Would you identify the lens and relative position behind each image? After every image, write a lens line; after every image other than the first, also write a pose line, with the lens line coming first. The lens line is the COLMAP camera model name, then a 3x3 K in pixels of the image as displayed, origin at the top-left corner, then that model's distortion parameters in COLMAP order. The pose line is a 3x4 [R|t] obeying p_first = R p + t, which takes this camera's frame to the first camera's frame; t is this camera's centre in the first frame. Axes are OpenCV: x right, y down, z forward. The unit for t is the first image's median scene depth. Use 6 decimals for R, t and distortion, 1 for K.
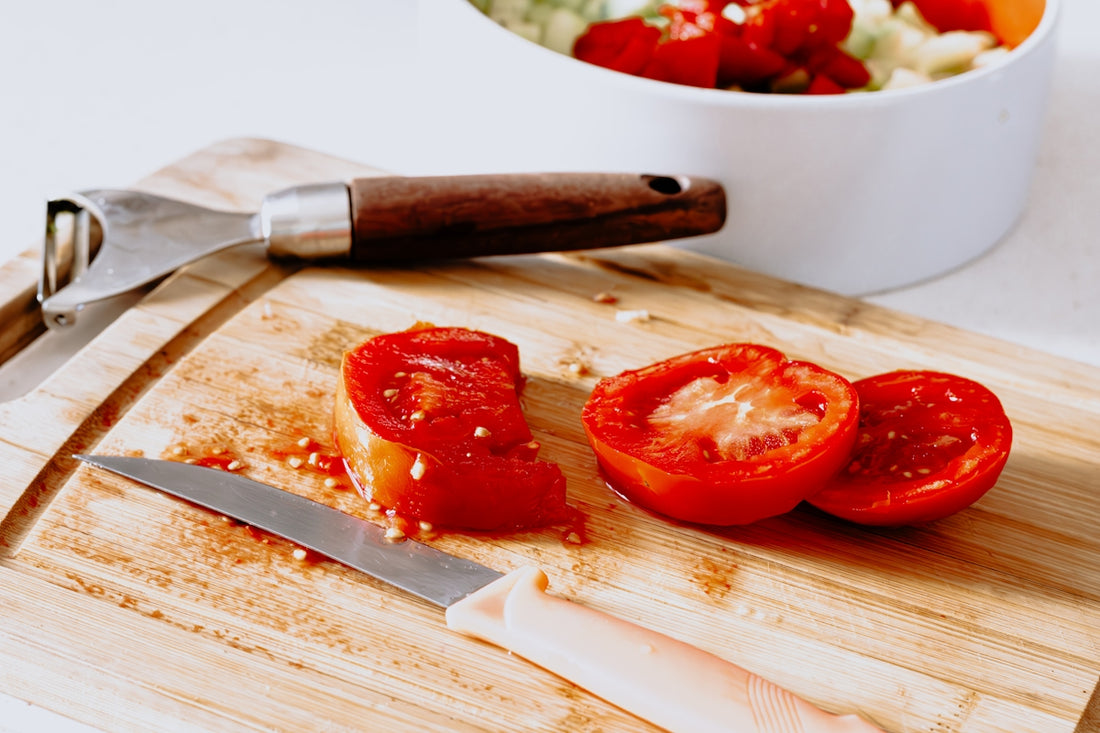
lens RADIAL K [[2916.1, 0, 552.5], [0, 2916.1, 366.8], [0, 0, 1]] dist [-0.135614, 0.000000]
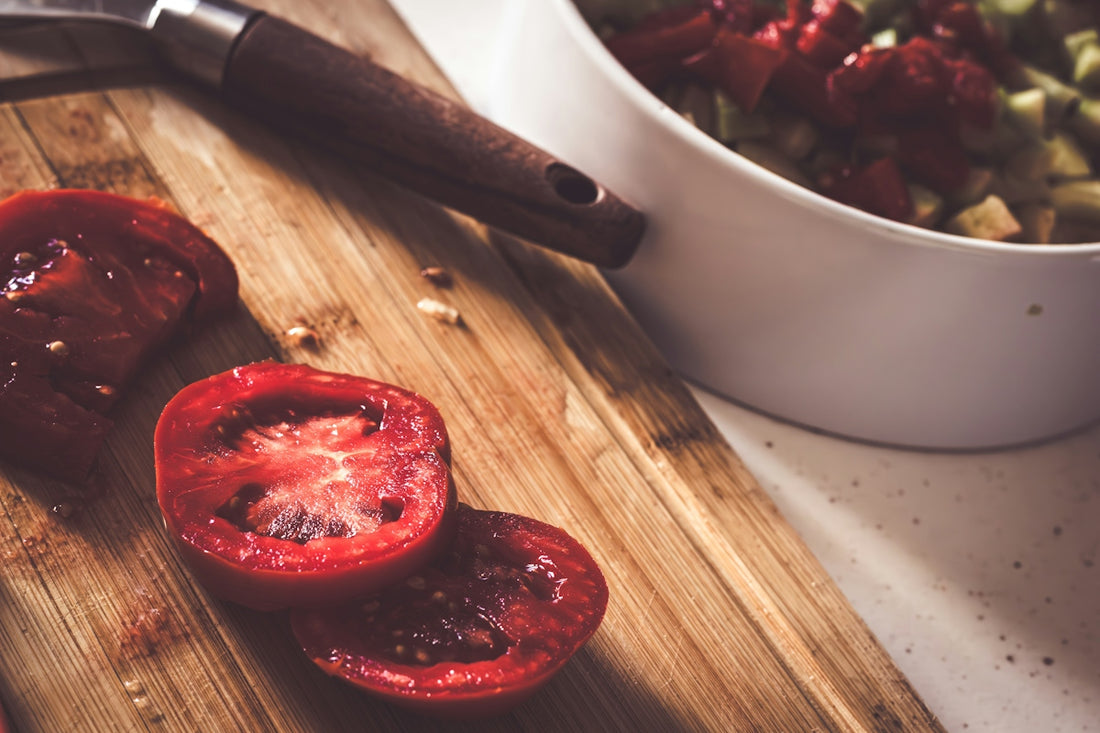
lens RADIAL K [[2916.1, 0, 549.7], [0, 2916.1, 366.4], [0, 0, 1]] dist [-0.135614, 0.000000]
pose [[0.810121, 0.484665, -0.329854, 0.380481], [-0.438631, 0.874386, 0.207488, -0.215433], [0.388982, -0.023406, 0.920948, 0.269829]]
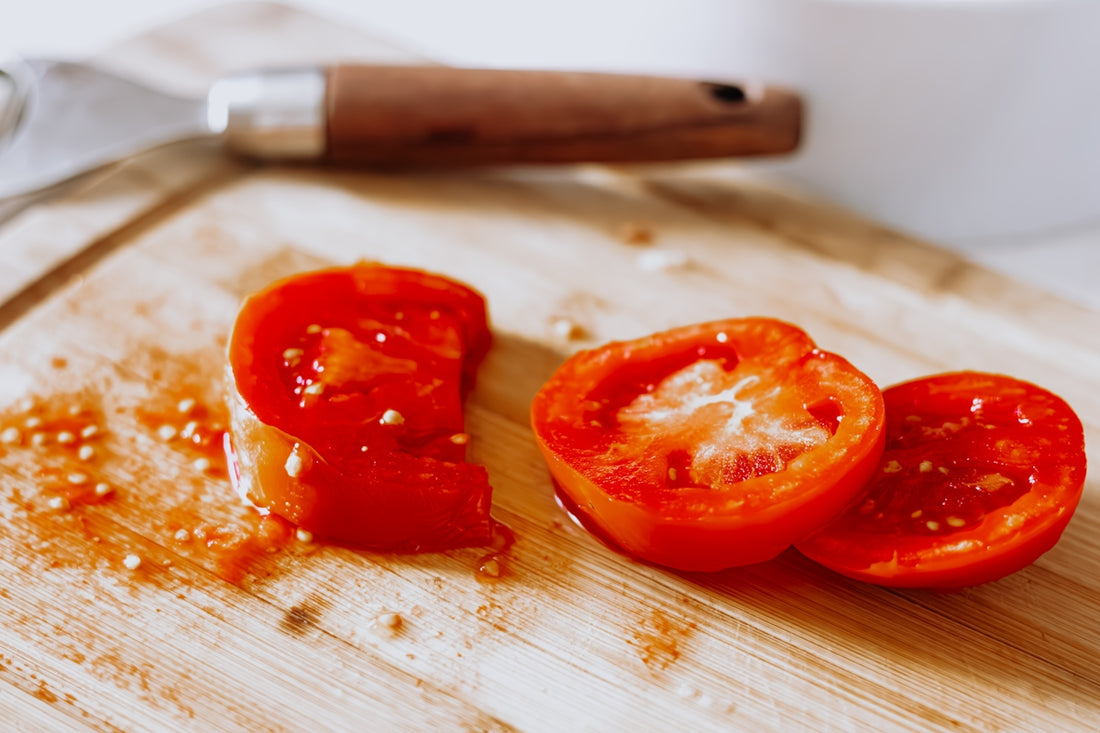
lens RADIAL K [[2916.1, 0, 546.7], [0, 2916.1, 365.2], [0, 0, 1]] dist [-0.135614, 0.000000]
pose [[0.984885, 0.079713, -0.153777, 0.134648], [-0.068153, 0.994539, 0.079044, -0.055640], [0.159238, -0.067369, 0.984939, 0.248432]]
